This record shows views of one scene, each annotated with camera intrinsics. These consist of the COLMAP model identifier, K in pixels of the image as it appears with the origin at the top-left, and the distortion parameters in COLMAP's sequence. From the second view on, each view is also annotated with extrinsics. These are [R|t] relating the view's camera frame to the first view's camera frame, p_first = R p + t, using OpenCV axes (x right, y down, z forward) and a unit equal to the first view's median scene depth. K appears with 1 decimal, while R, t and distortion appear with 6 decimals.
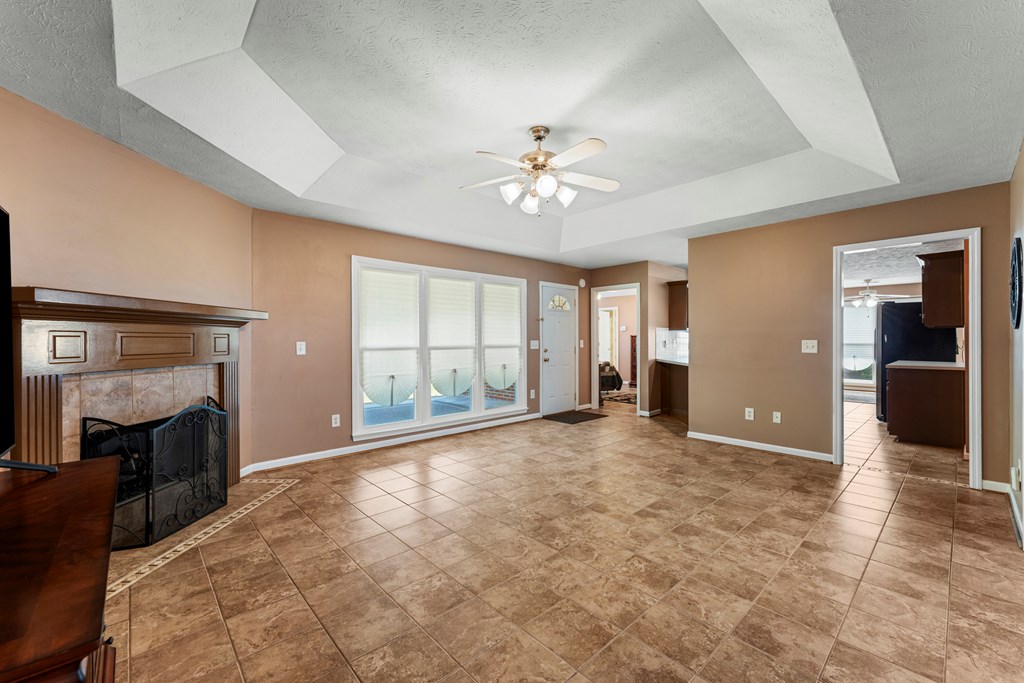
lens RADIAL K [[416.8, 0, 512.0], [0, 416.8, 341.5], [0, 0, 1]] dist [-0.000386, 0.004962]
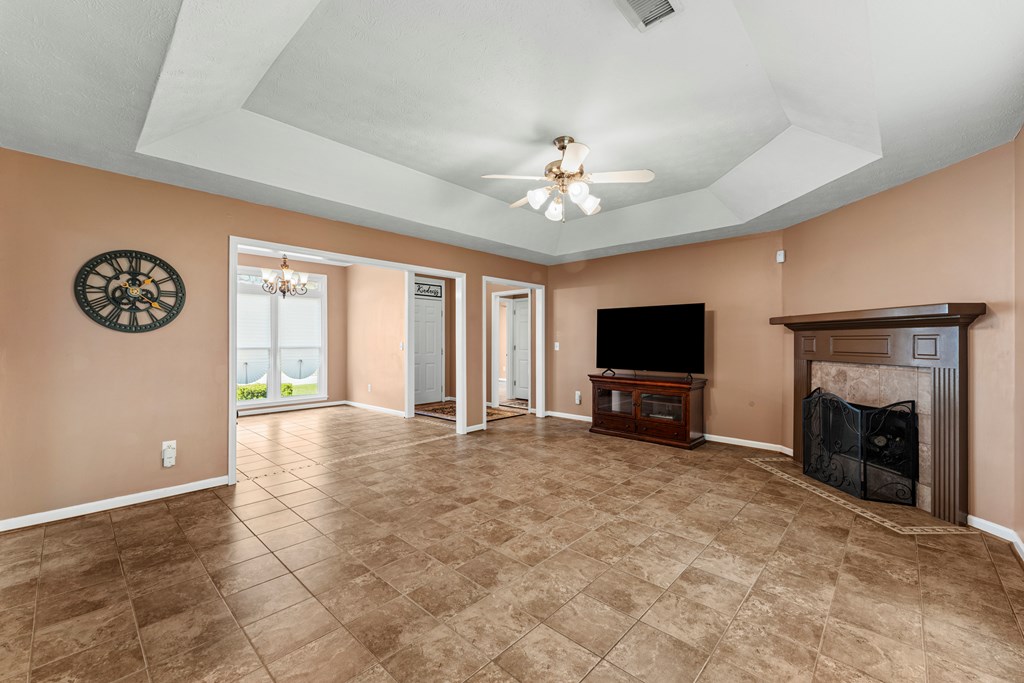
lens RADIAL K [[412.5, 0, 509.1], [0, 412.5, 341.2], [0, 0, 1]] dist [0.001734, -0.000173]
pose [[-0.997496, 0.001689, -0.070703, 0.278767], [0.001264, 0.999981, 0.006065, -0.012724], [0.070712, 0.005960, -0.997479, 2.043754]]
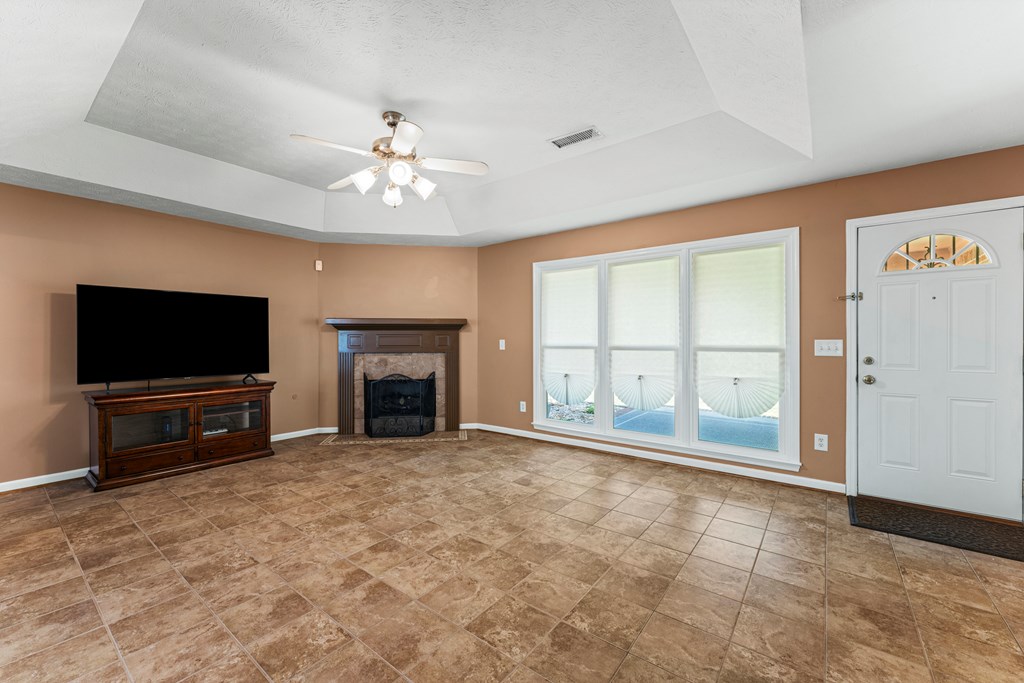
lens RADIAL K [[412.5, 0, 509.1], [0, 412.5, 341.2], [0, 0, 1]] dist [0.001734, -0.000173]
pose [[0.163729, 0.007942, -0.986473, 1.047253], [-0.003859, 0.999965, 0.007410, -0.005922], [0.986498, 0.002594, 0.163754, 1.117950]]
